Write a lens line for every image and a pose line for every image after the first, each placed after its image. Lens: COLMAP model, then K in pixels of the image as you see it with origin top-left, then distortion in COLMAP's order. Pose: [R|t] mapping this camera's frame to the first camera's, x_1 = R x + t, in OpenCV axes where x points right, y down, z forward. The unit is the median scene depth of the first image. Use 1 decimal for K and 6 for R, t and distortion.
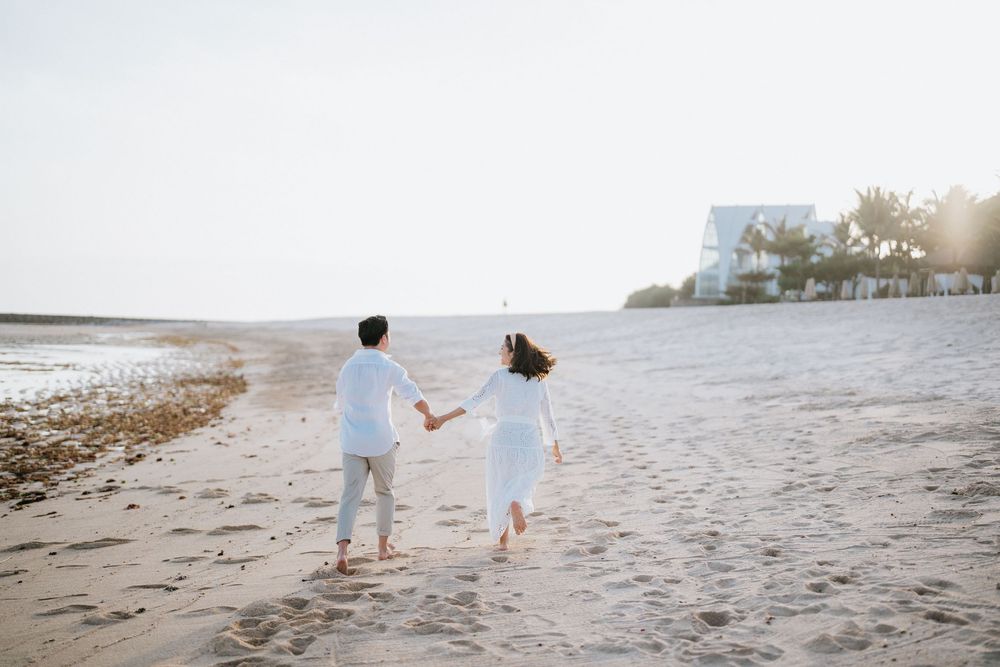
lens RADIAL K [[1350.5, 0, 500.0], [0, 1350.5, 333.5], [0, 0, 1]] dist [-0.142789, 0.940296]
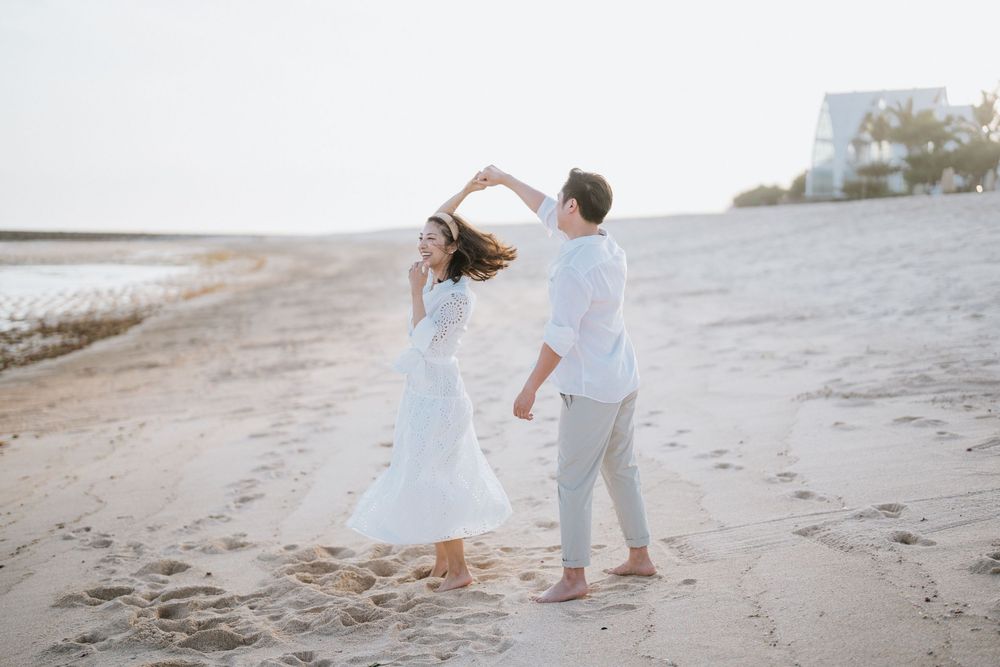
lens RADIAL K [[1350.5, 0, 500.0], [0, 1350.5, 333.5], [0, 0, 1]] dist [-0.142789, 0.940296]
pose [[0.996555, -0.015587, -0.081453, 0.016200], [0.021180, 0.997443, 0.068252, -0.001201], [0.080181, -0.069742, 0.994337, 0.109899]]
